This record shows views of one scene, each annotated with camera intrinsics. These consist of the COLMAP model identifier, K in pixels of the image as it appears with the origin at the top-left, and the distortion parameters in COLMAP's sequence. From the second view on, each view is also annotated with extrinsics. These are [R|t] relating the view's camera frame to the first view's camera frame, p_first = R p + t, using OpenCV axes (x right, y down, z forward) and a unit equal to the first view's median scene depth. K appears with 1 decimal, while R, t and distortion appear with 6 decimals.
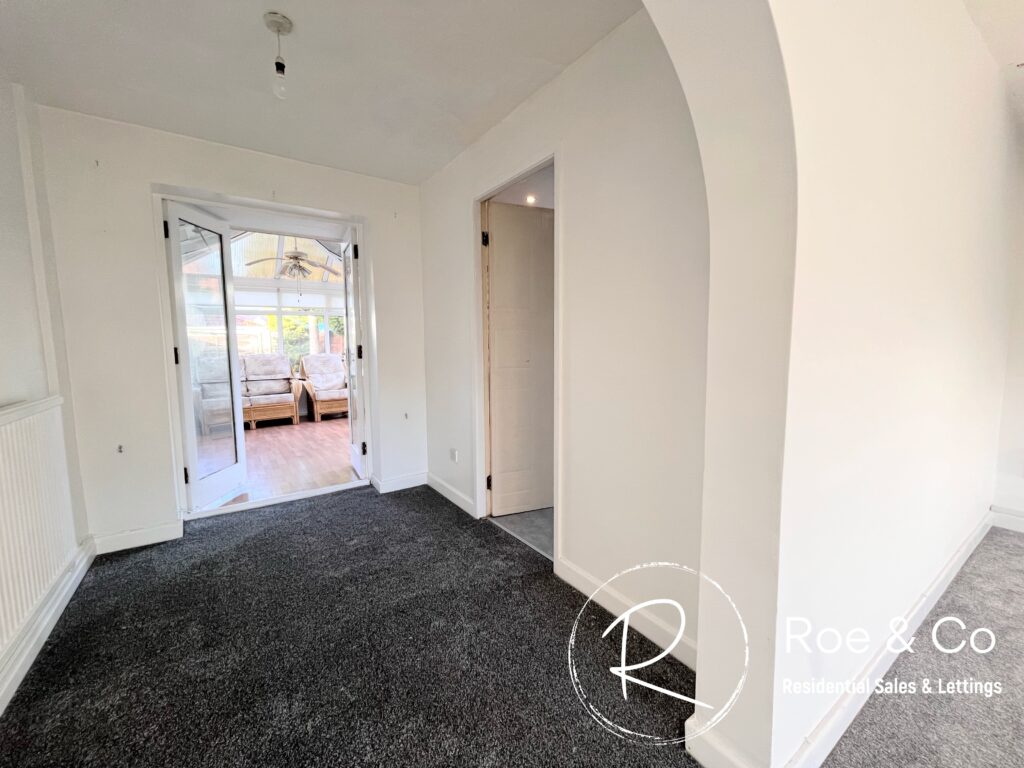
lens RADIAL K [[415.6, 0, 508.7], [0, 415.6, 384.0], [0, 0, 1]] dist [-0.001427, -0.000137]
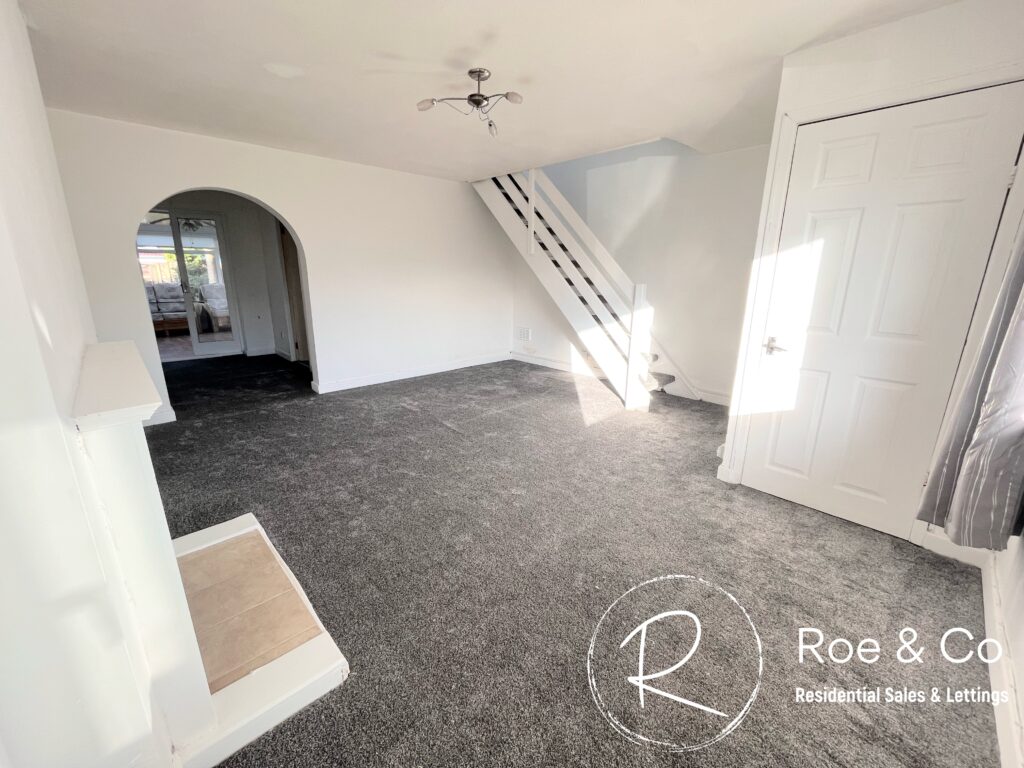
lens RADIAL K [[415.6, 0, 514.0], [0, 415.6, 385.6], [0, 0, 1]] dist [-0.001427, -0.000137]
pose [[0.986631, -0.022829, 0.161365, 0.315702], [-0.003392, 0.987049, 0.160383, 0.039242], [-0.162937, -0.158786, 0.973775, -0.589821]]
